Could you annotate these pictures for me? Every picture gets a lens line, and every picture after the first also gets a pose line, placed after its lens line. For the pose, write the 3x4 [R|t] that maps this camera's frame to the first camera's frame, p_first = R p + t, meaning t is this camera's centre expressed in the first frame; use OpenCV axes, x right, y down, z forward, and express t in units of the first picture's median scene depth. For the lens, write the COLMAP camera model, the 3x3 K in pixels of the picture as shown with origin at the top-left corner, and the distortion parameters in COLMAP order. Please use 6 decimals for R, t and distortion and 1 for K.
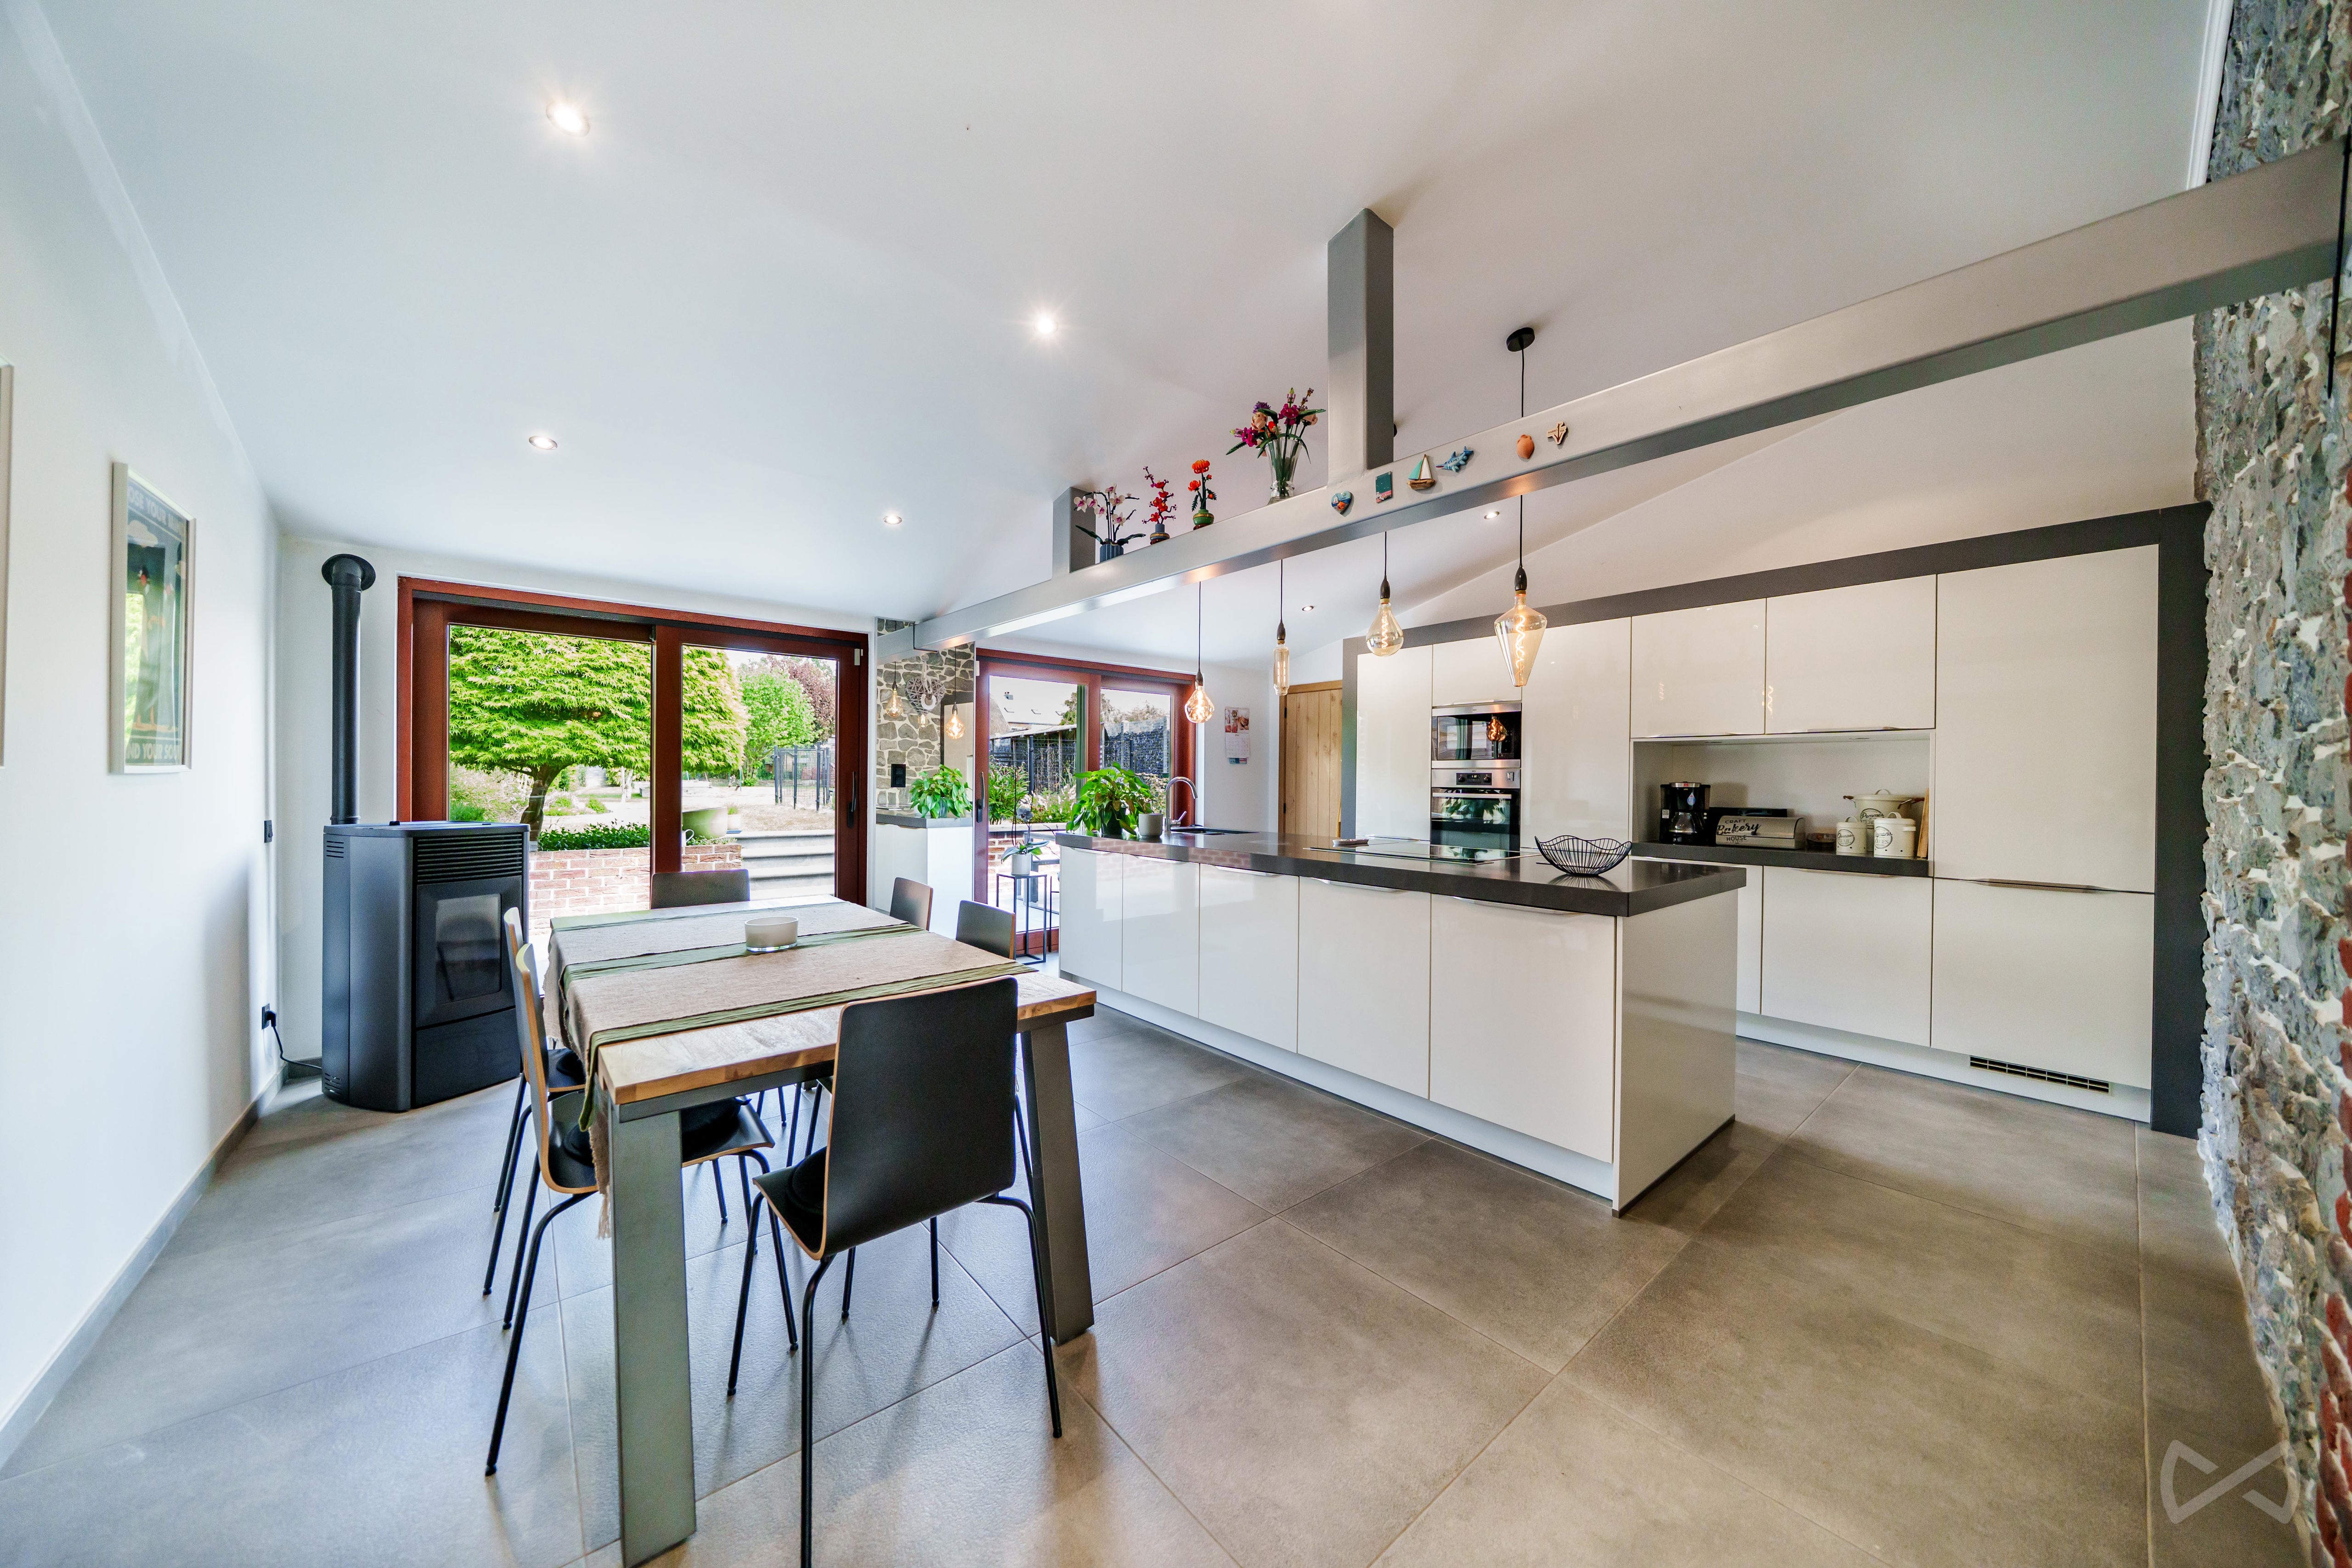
lens RADIAL K [[799.9, 0, 1176.0], [0, 799.9, 784.0], [0, 0, 1]] dist [-0.001241, -0.000093]
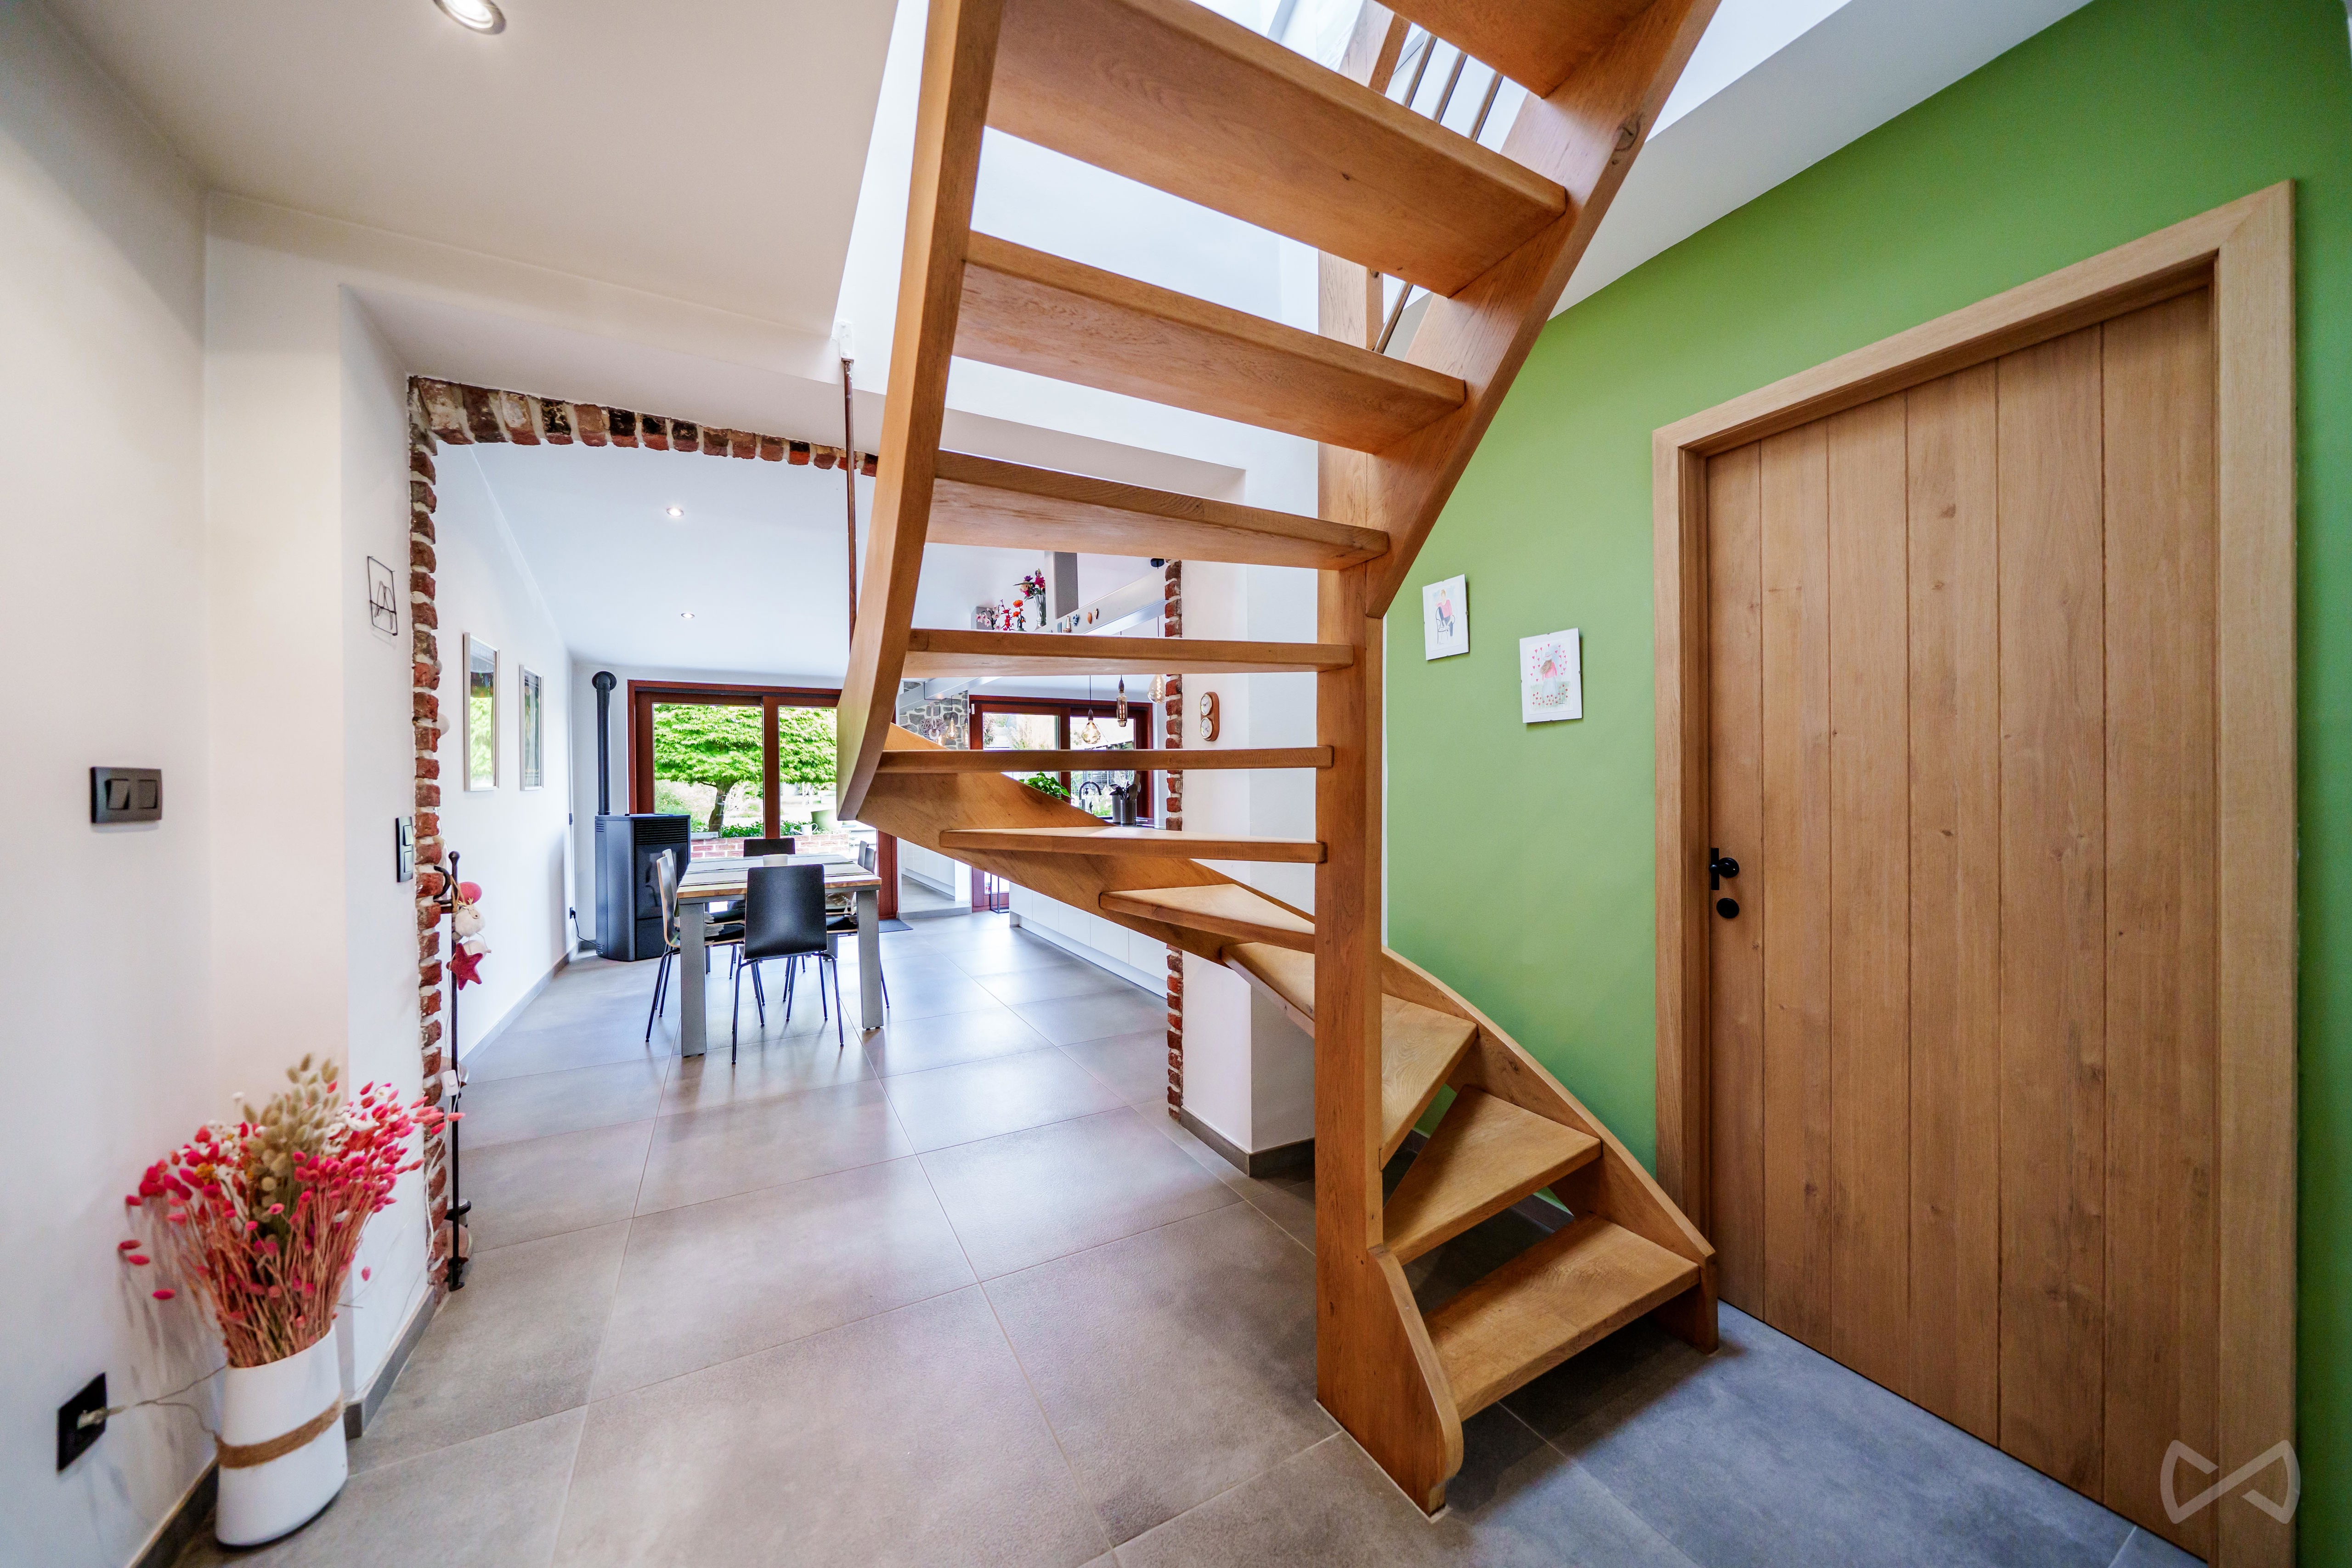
lens RADIAL K [[825.4, 0, 1176.0], [0, 825.4, 784.0], [0, 0, 1]] dist [0.013134, -0.000035]
pose [[0.977508, -0.019771, -0.209968, 0.618012], [0.019252, 0.999804, -0.004514, 0.011058], [0.210016, 0.000370, 0.977698, -0.566762]]
